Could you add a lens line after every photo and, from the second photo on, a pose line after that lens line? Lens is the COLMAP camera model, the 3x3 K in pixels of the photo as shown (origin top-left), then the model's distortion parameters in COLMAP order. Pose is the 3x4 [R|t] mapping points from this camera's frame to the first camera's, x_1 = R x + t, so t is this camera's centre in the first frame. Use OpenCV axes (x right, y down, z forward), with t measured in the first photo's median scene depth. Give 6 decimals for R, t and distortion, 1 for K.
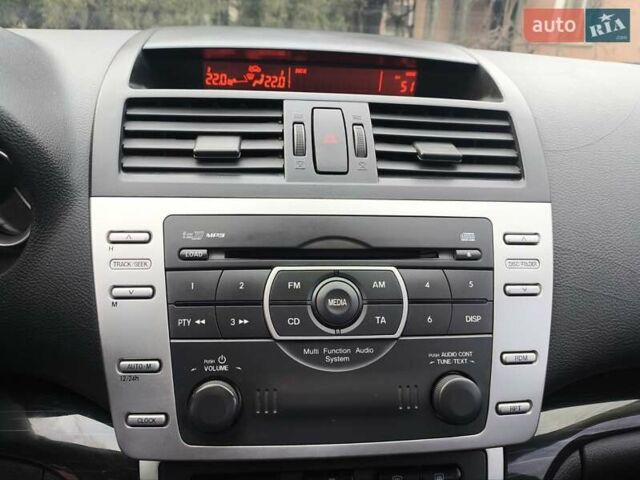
lens RADIAL K [[503.0, 0, 320.0], [0, 503.0, 240.0], [0, 0, 1]] dist [0.085824, -0.000316]
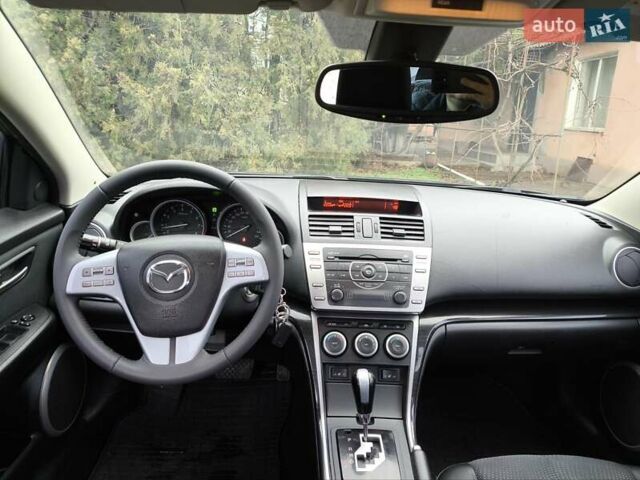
lens RADIAL K [[503.0, 0, 320.0], [0, 503.0, 240.0], [0, 0, 1]] dist [0.085824, -0.000316]
pose [[0.997870, 0.022969, -0.061062, -0.094545], [-0.030563, 0.991495, -0.126507, 0.340444], [0.057637, 0.128104, 0.990085, -2.493171]]
